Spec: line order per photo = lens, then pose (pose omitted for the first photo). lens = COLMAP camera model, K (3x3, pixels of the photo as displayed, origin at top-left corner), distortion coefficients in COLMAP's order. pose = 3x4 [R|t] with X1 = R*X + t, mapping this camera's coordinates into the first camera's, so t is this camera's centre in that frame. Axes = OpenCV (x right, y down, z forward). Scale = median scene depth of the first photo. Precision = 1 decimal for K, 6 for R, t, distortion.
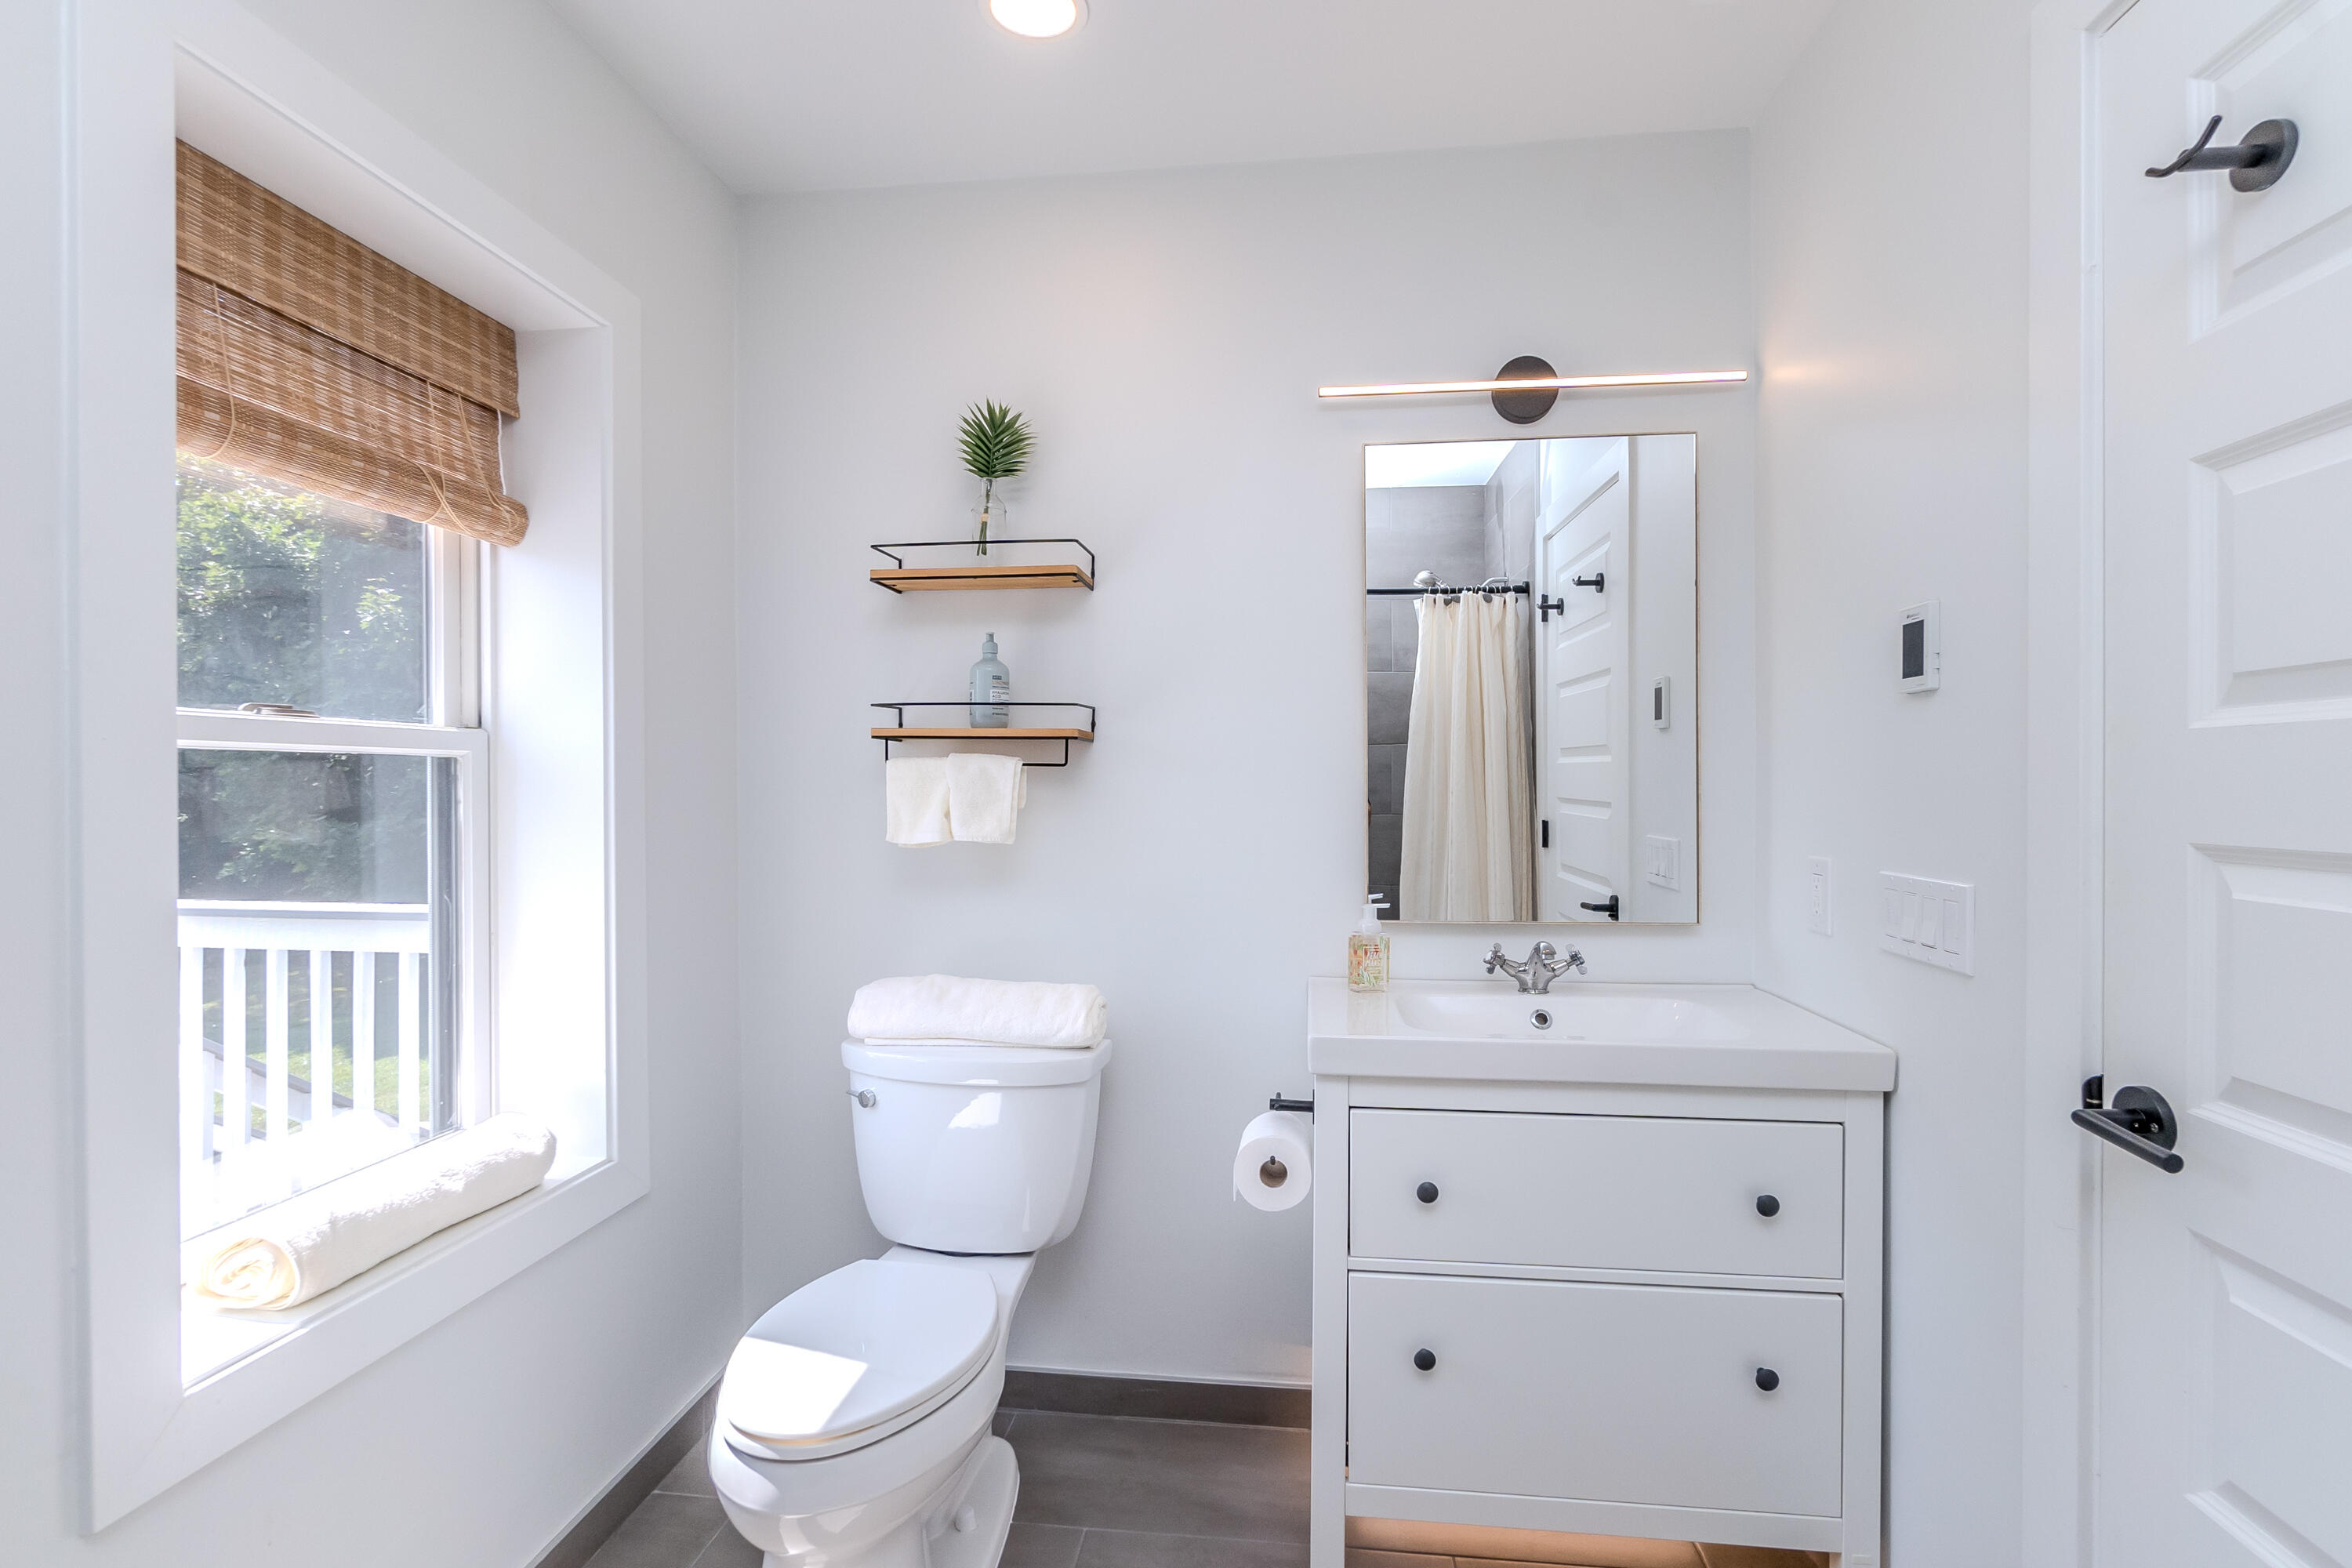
lens RADIAL K [[1035.6, 0, 1193.2], [0, 1035.6, 772.2], [0, 0, 1]] dist [-0.003428, 0.000911]
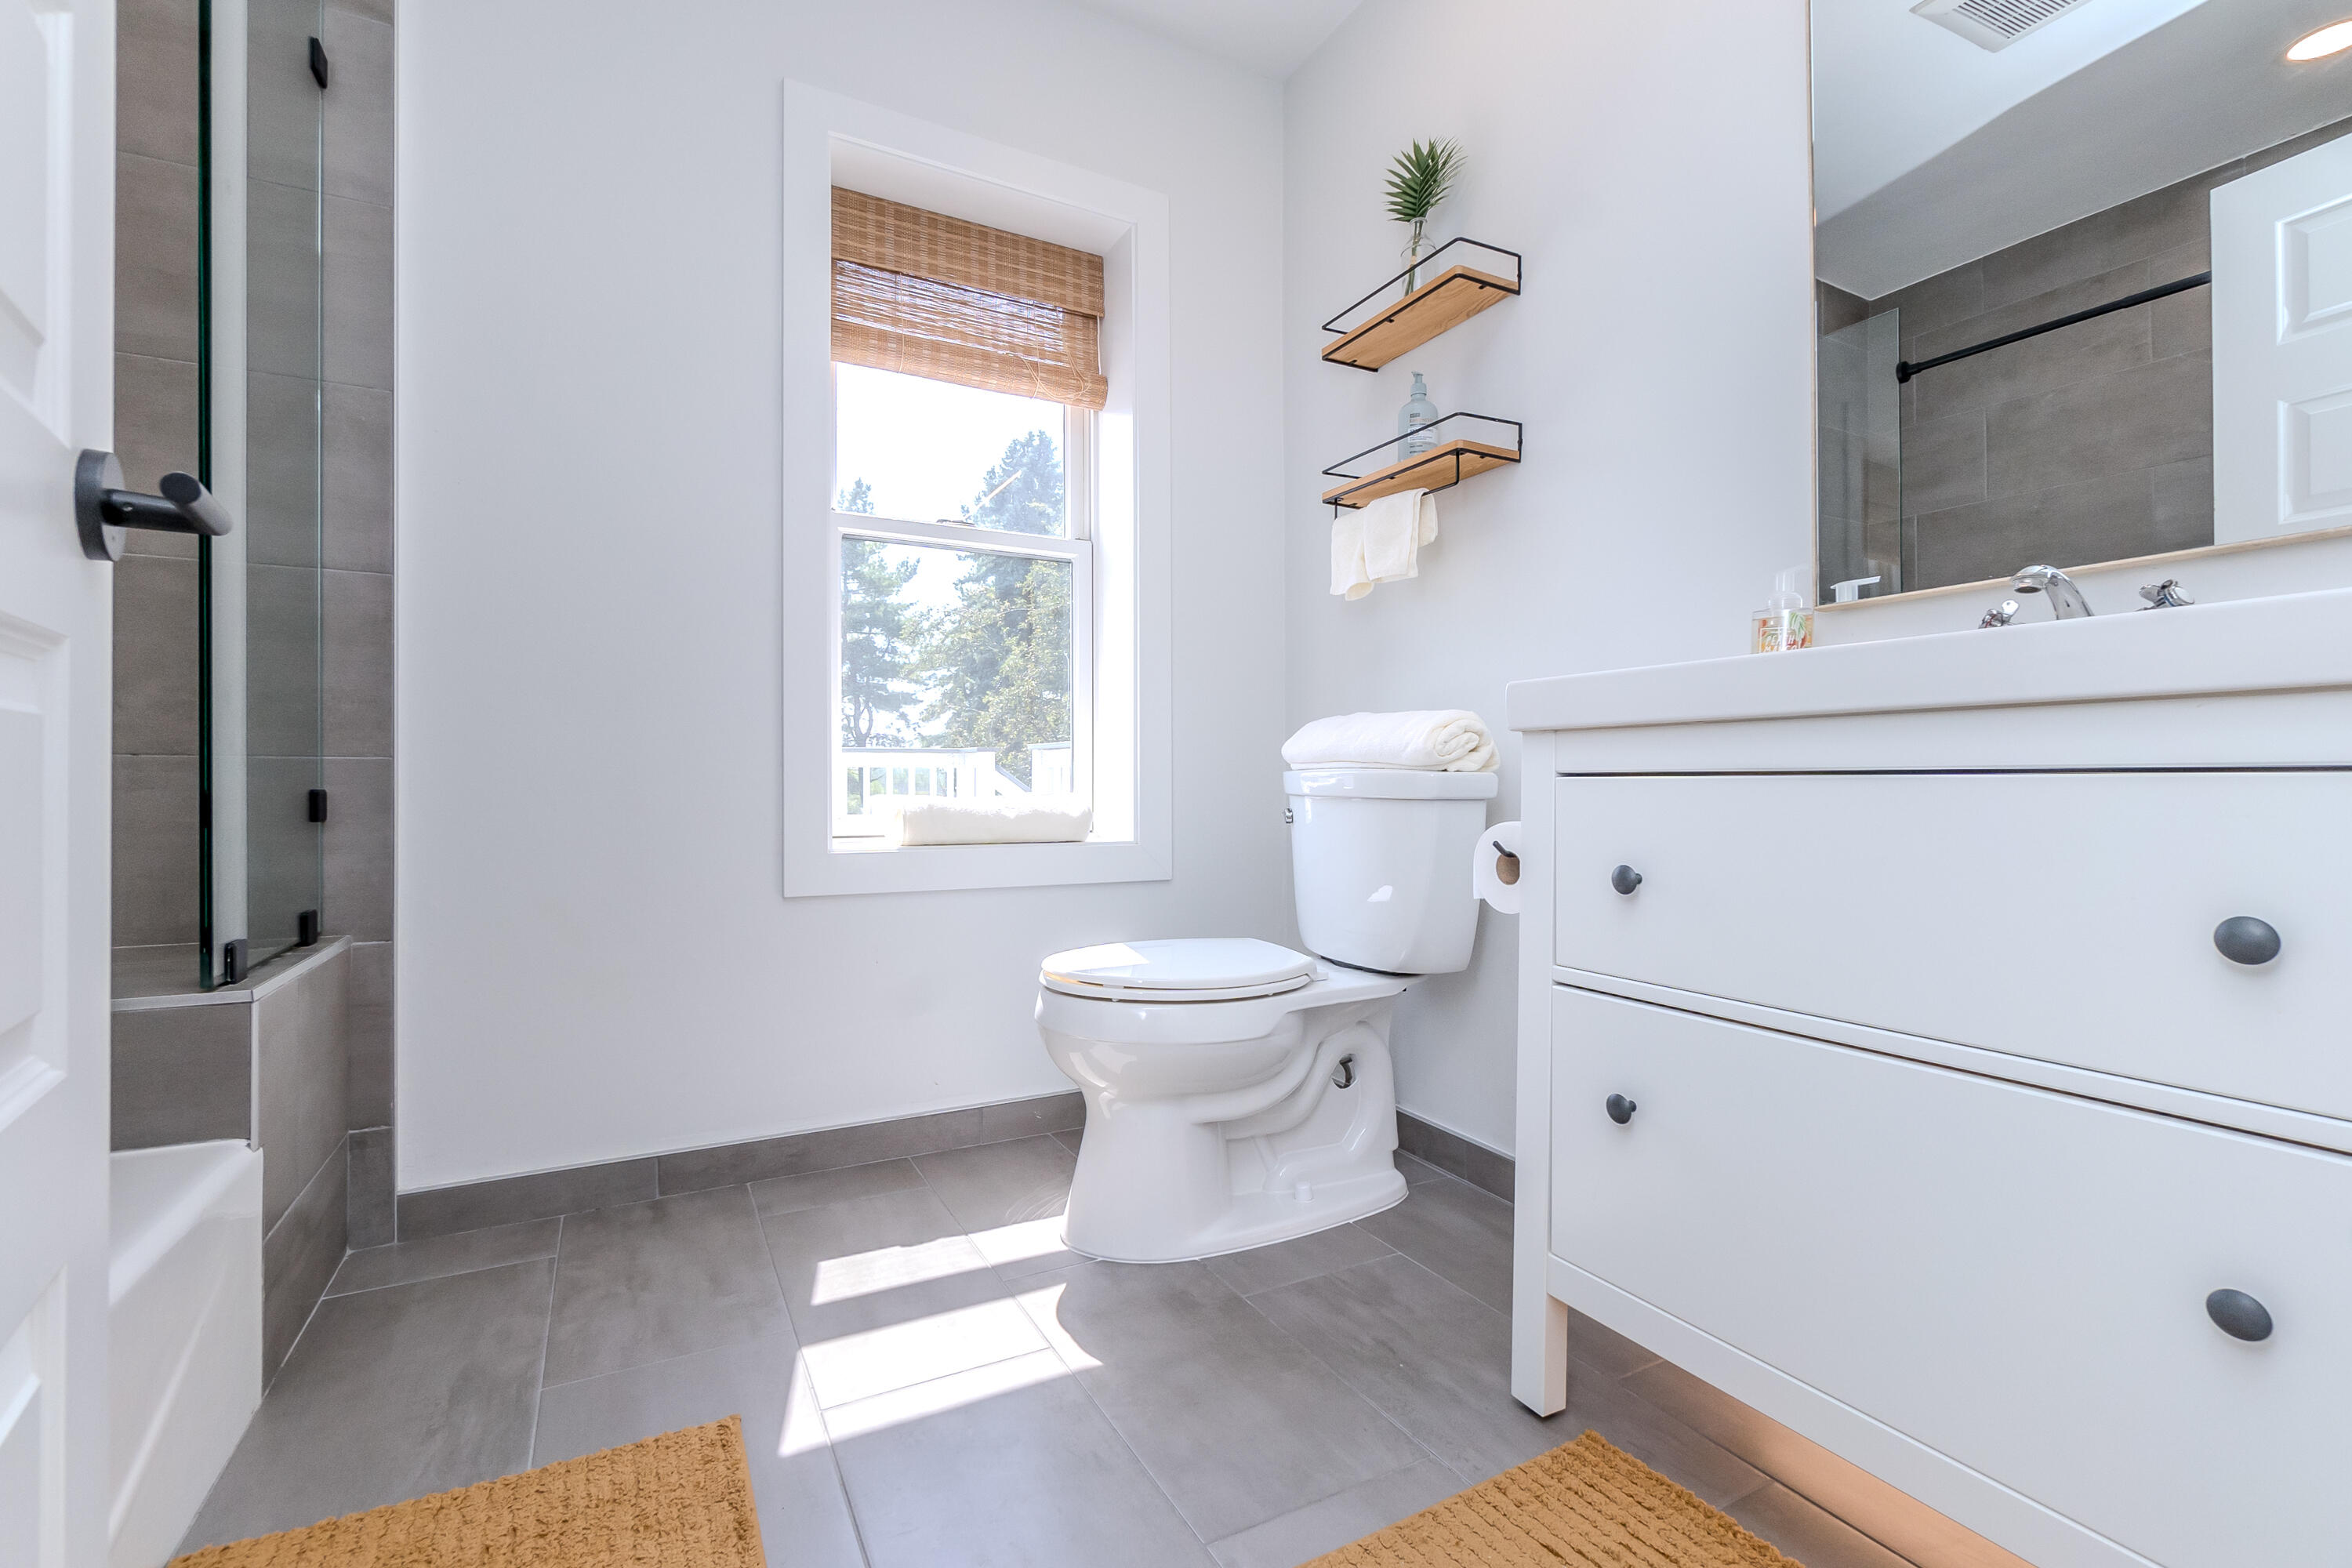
lens RADIAL K [[1035.6, 0, 1170.1], [0, 1035.6, 776.1], [0, 0, 1]] dist [-0.003428, 0.000911]
pose [[0.560750, -0.005465, -0.827967, 0.594045], [0.008145, 0.999966, -0.001084, 0.301994], [0.827945, -0.006136, 0.560775, 0.294844]]
